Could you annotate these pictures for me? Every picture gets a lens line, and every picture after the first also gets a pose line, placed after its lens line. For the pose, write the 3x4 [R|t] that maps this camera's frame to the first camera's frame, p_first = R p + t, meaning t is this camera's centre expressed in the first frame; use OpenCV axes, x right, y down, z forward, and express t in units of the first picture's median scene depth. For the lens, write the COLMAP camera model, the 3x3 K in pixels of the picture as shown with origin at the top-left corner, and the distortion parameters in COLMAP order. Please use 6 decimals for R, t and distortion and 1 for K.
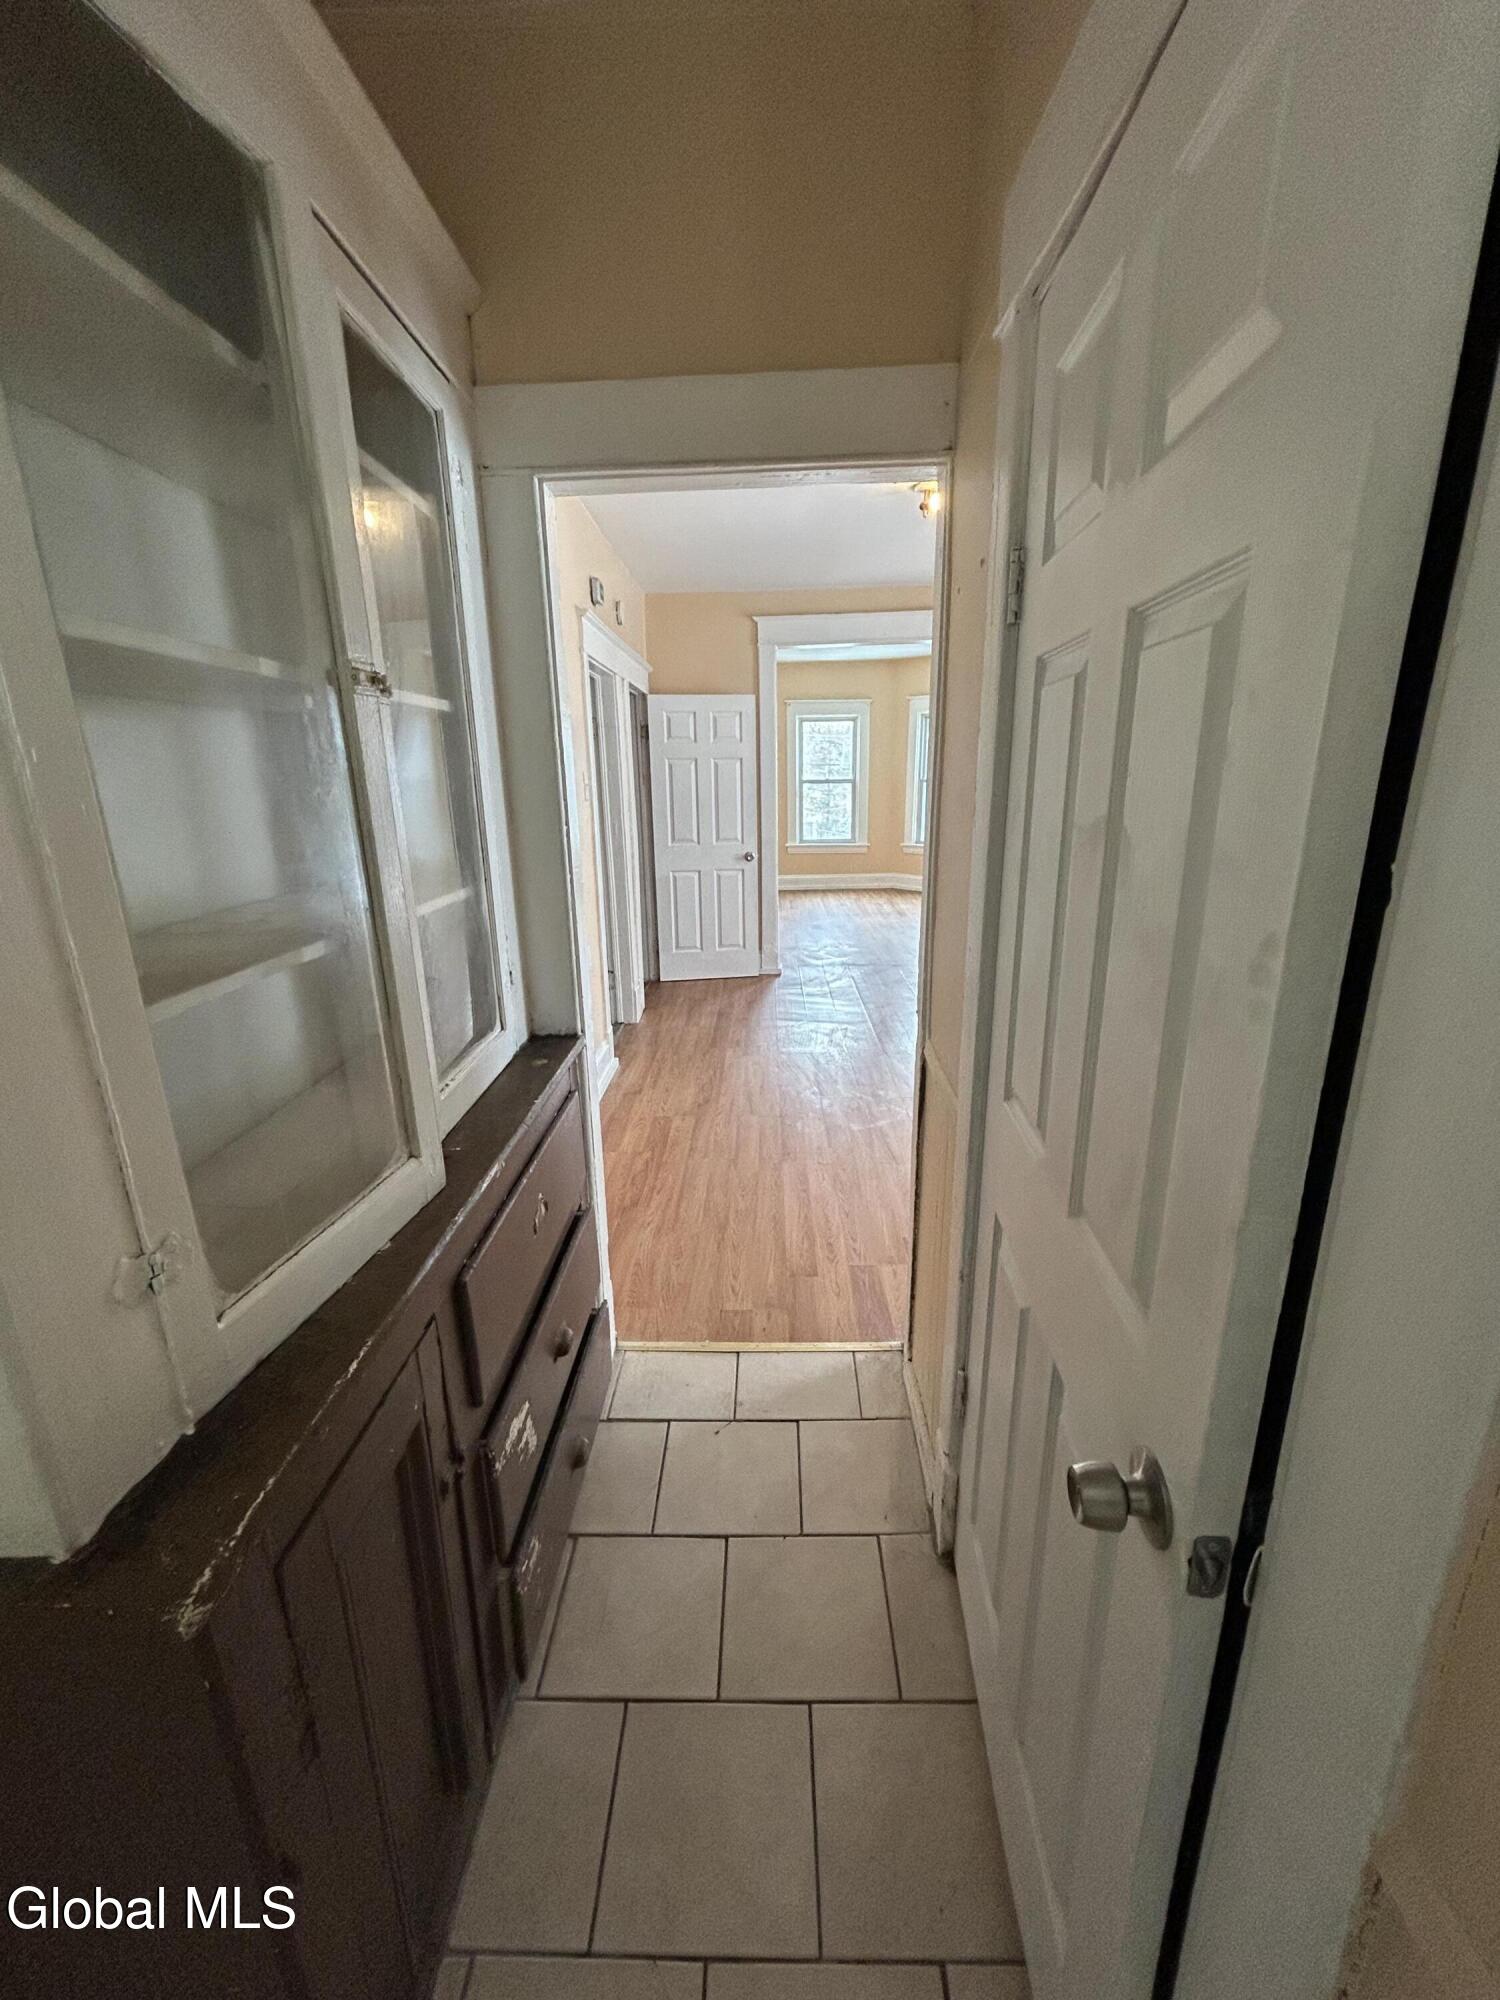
lens RADIAL K [[811.3, 0, 751.1], [0, 811.3, 991.6], [0, 0, 1]] dist [0.001106, -0.001231]
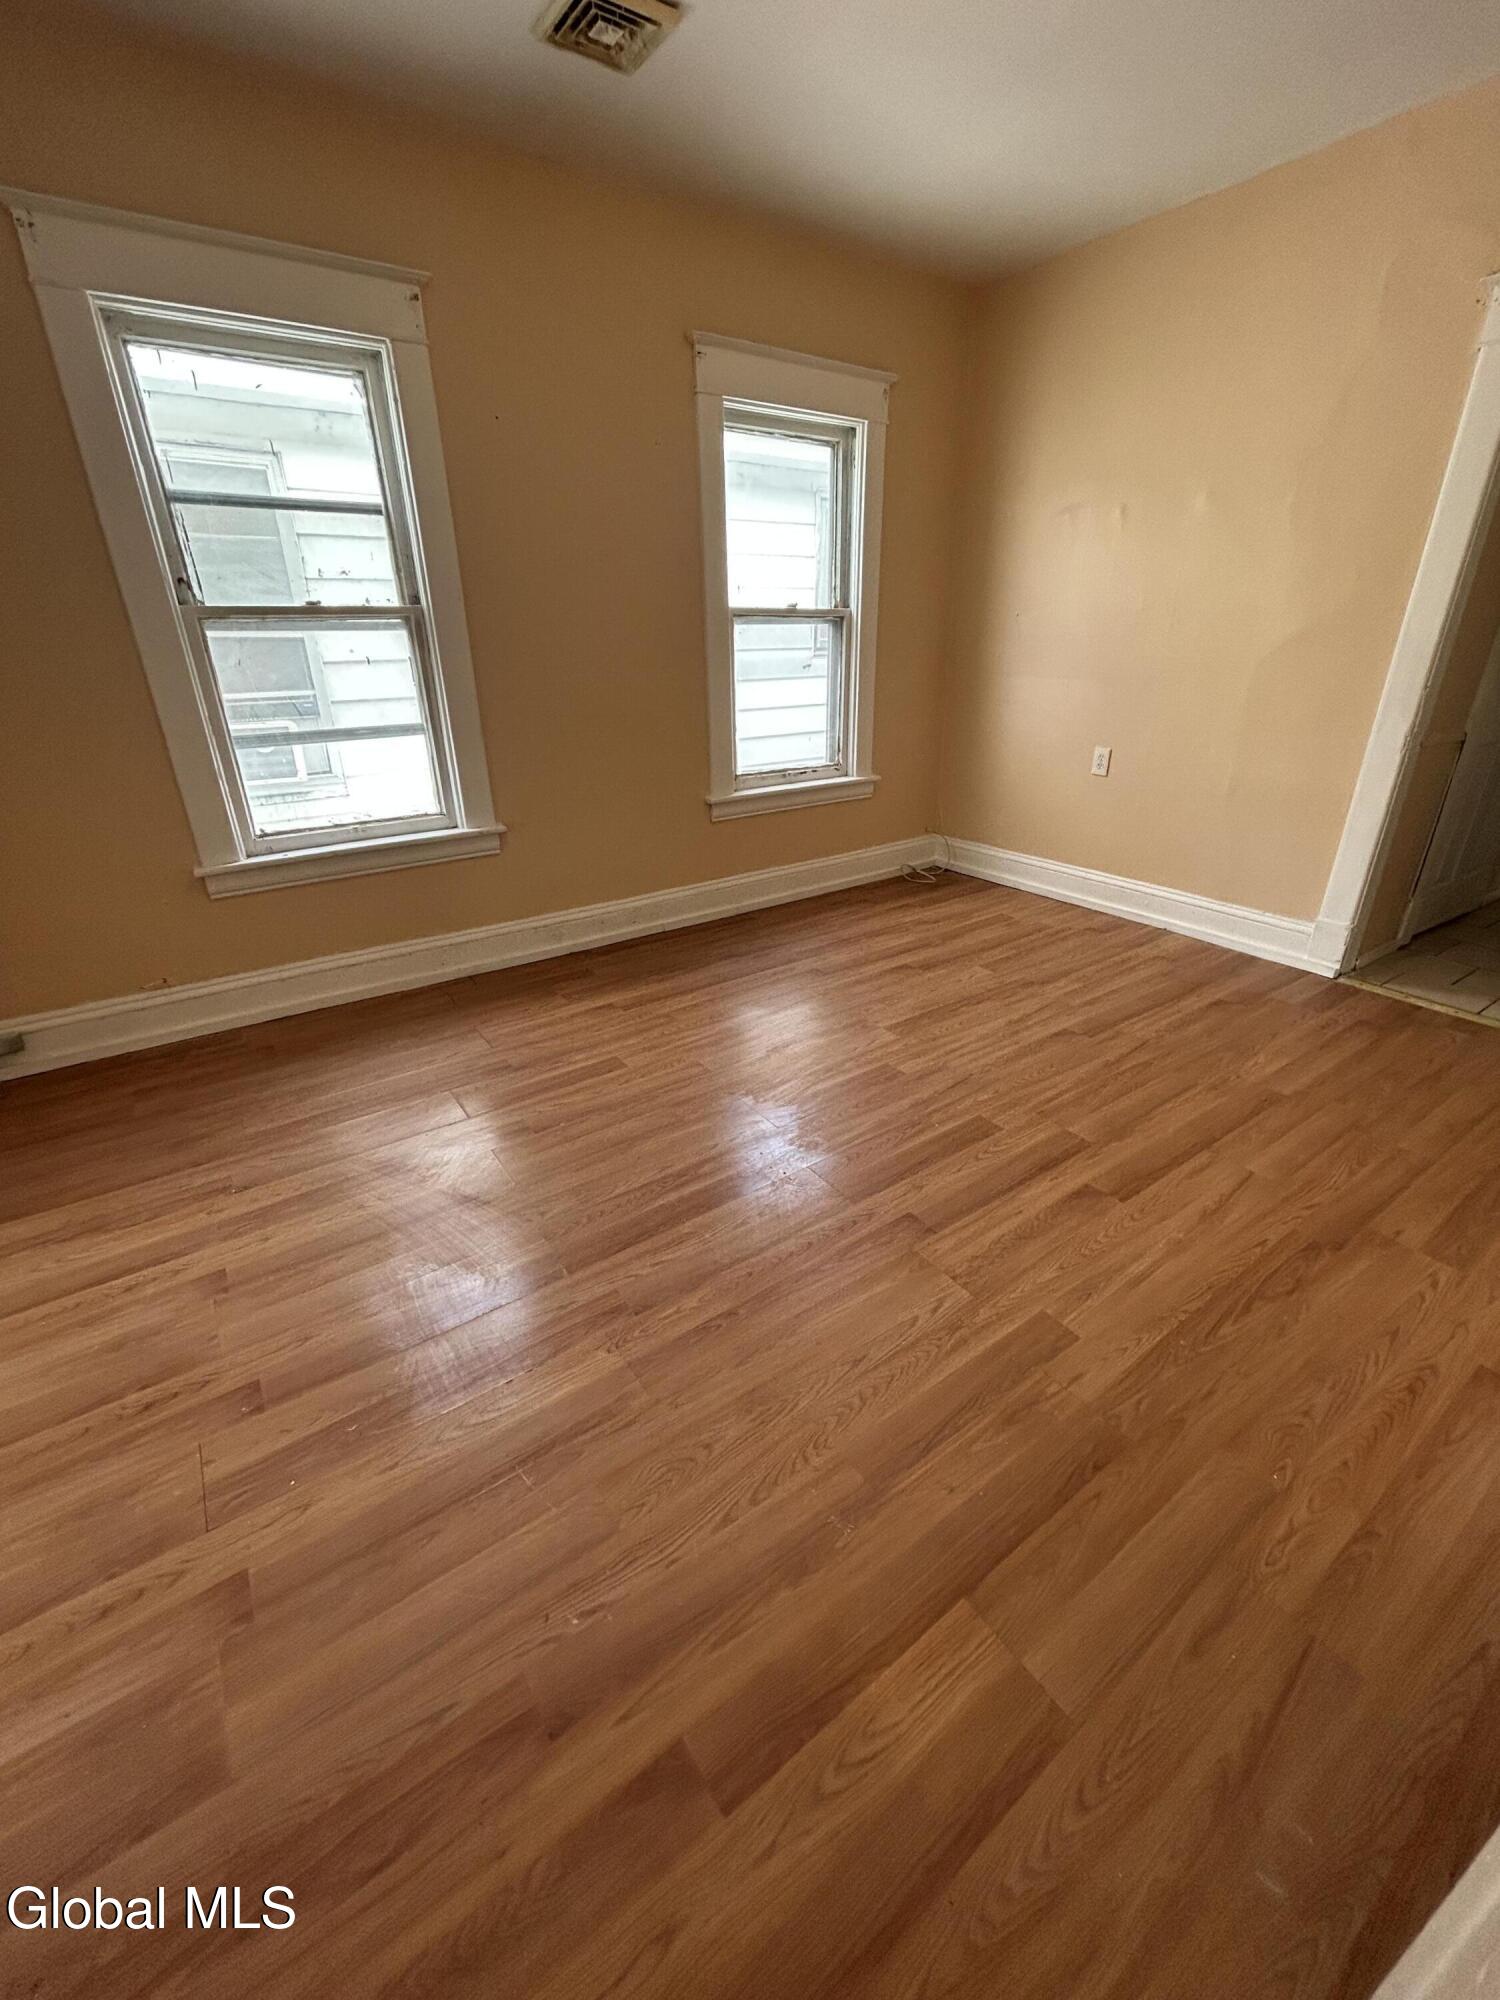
lens RADIAL K [[801.9, 0, 757.7], [0, 801.9, 991.3], [0, 0, 1]] dist [0.000131, -0.000008]
pose [[-0.583540, -0.312996, 0.749343, -0.113540], [0.233325, 0.819213, 0.523879, -0.210024], [-0.777844, 0.480545, -0.405014, 0.912035]]
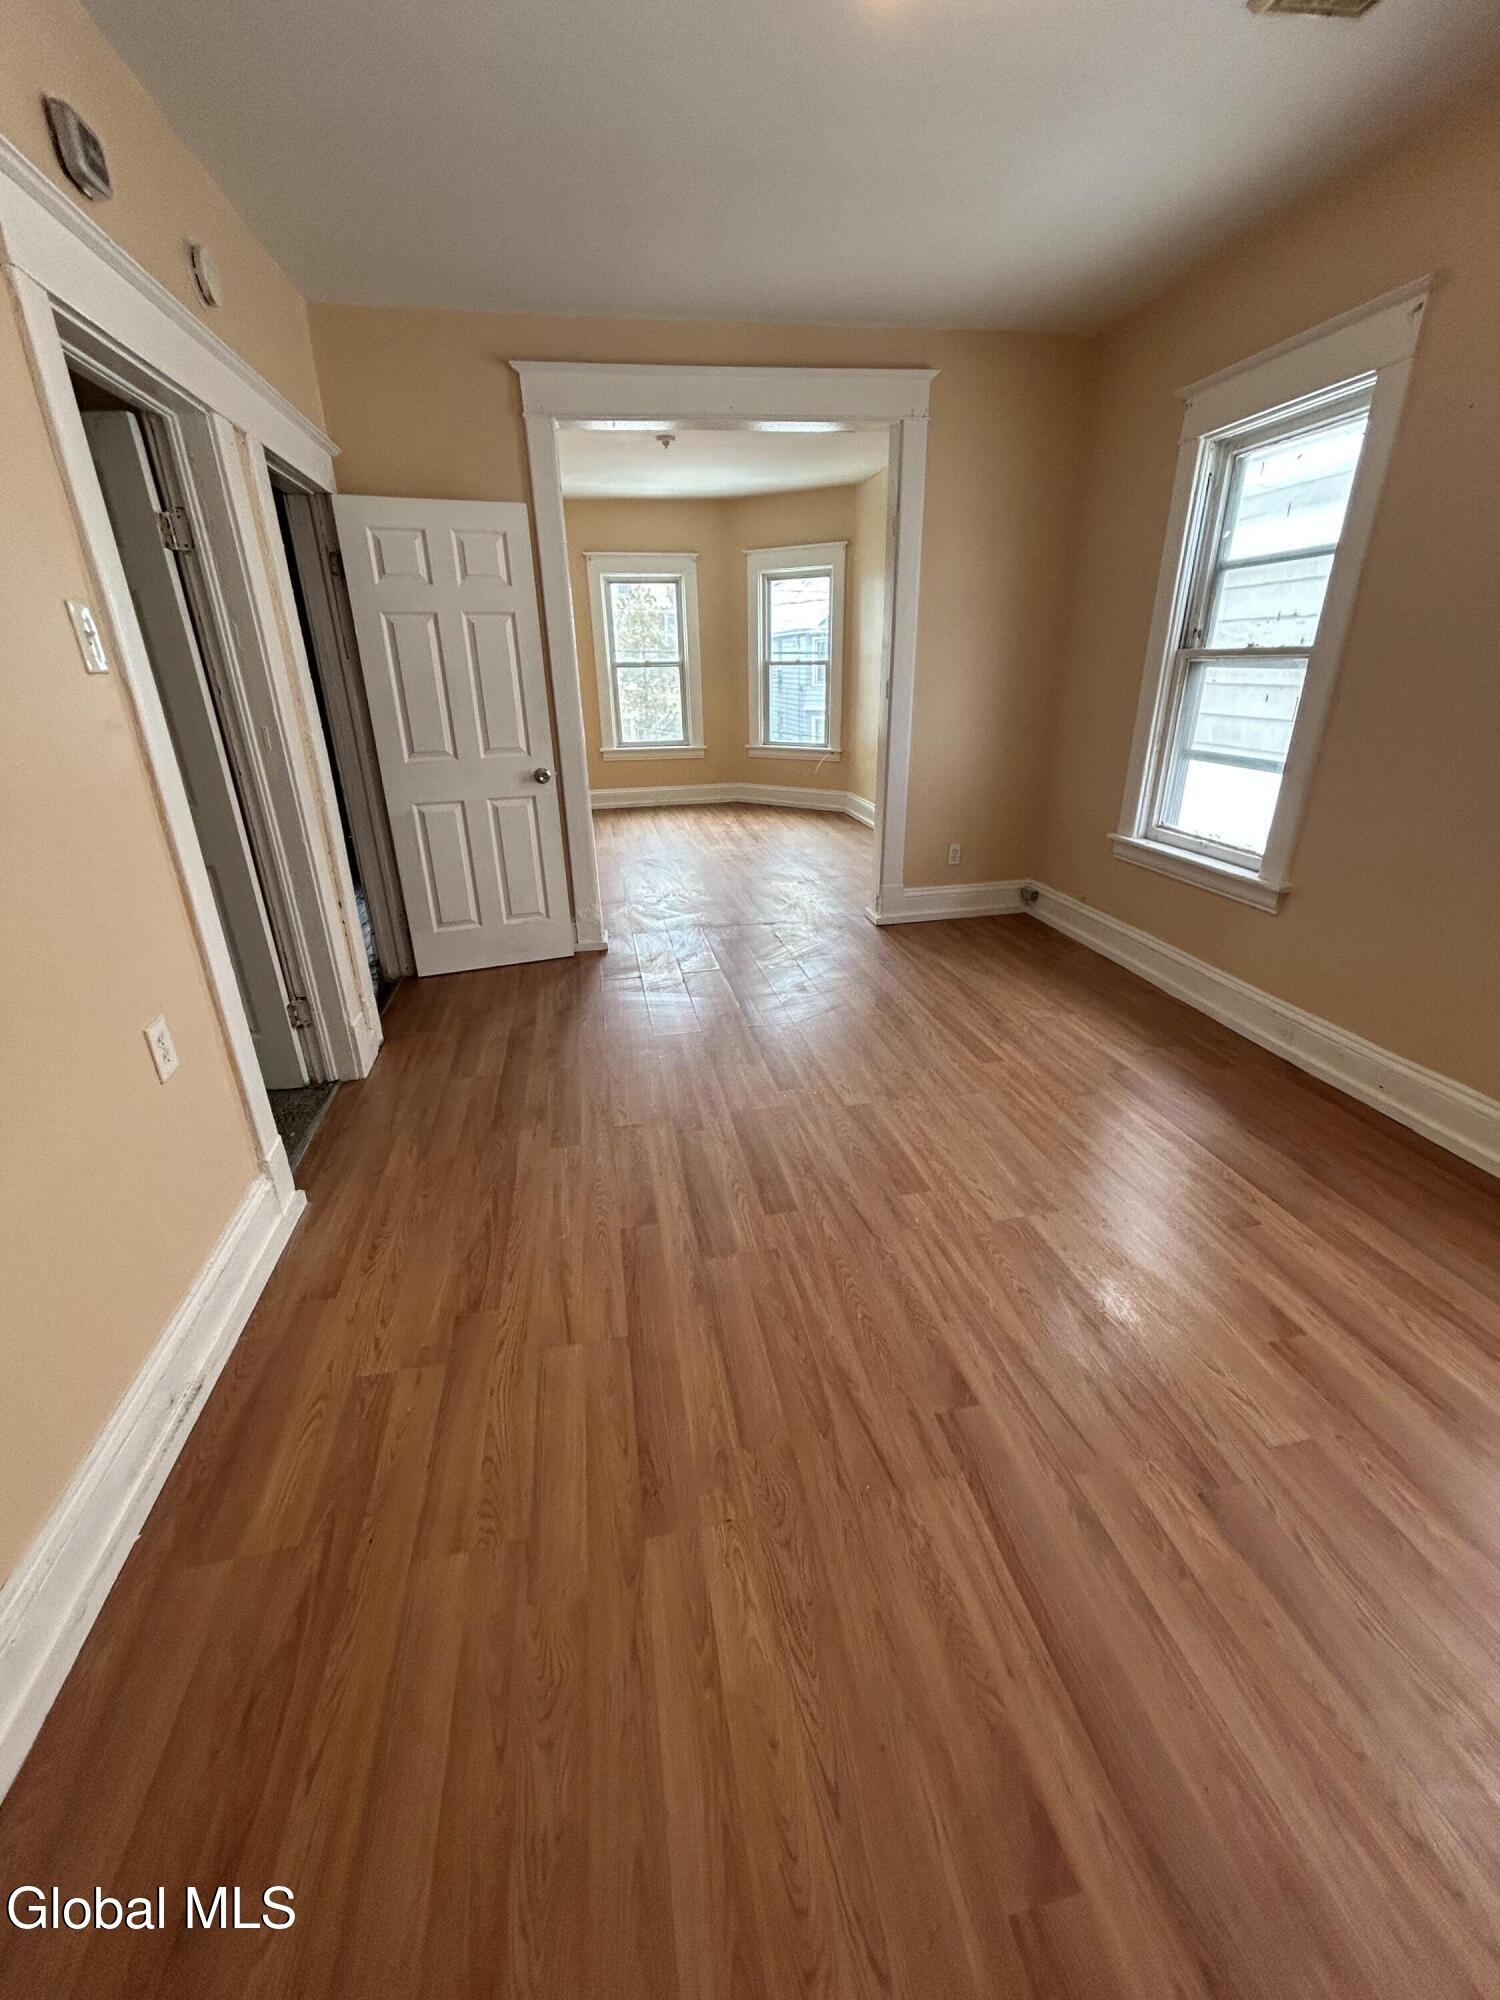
lens RADIAL K [[811.3, 0, 751.1], [0, 811.3, 991.6], [0, 0, 1]] dist [0.001106, -0.001231]
pose [[0.976538, -0.083687, 0.198418, 0.018226], [0.059695, 0.990489, 0.123965, -0.069151], [-0.206905, -0.109212, 0.972246, 0.333122]]
